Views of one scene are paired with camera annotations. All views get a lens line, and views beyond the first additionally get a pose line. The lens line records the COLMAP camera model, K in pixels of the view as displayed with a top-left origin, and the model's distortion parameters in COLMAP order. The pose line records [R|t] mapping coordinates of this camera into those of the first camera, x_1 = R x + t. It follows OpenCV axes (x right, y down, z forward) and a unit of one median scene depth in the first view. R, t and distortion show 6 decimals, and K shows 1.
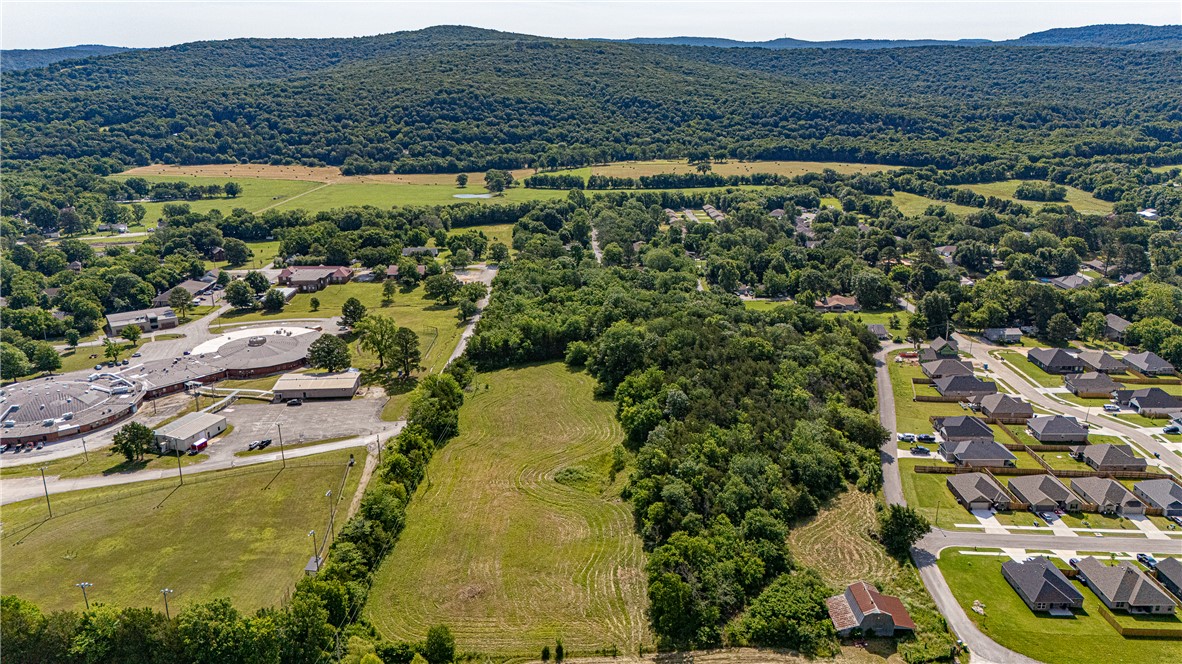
lens RADIAL K [[865.1, 0, 591.7], [0, 865.1, 336.8], [0, 0, 1]] dist [0.075757, -0.075974]
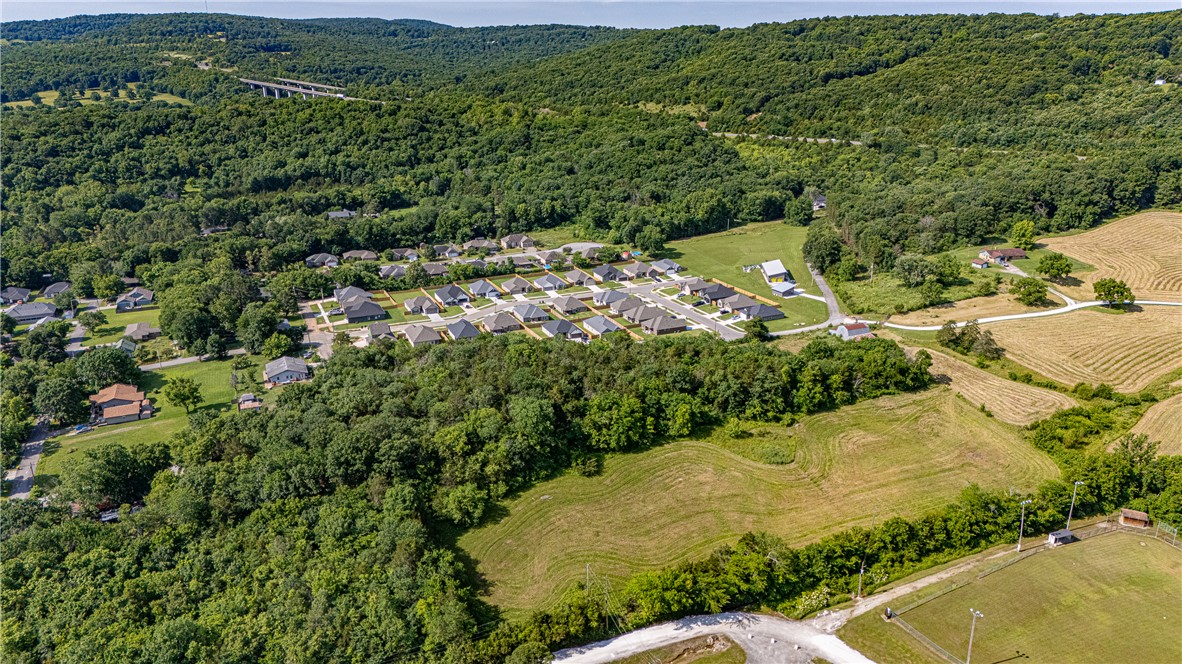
lens RADIAL K [[865.1, 0, 588.8], [0, 865.1, 331.2], [0, 0, 1]] dist [0.075757, -0.075974]
pose [[-0.386342, -0.291791, 0.874984, -0.171205], [0.290306, 0.861960, 0.415630, -0.098839], [-0.875478, 0.414589, -0.248303, 0.299085]]
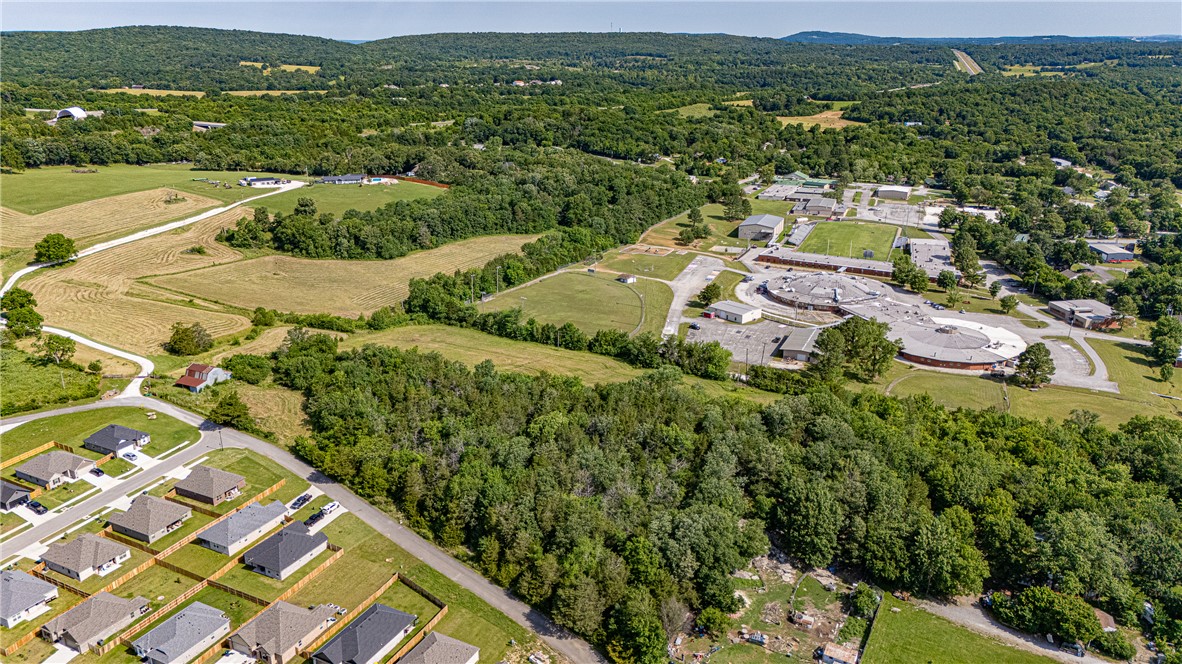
lens RADIAL K [[865.1, 0, 590.8], [0, 865.1, 333.6], [0, 0, 1]] dist [0.075757, -0.075974]
pose [[-0.467081, 0.290638, -0.835084, 0.201509], [-0.268390, 0.853276, 0.447086, -0.104352], [0.842497, 0.432954, -0.320545, 0.318598]]
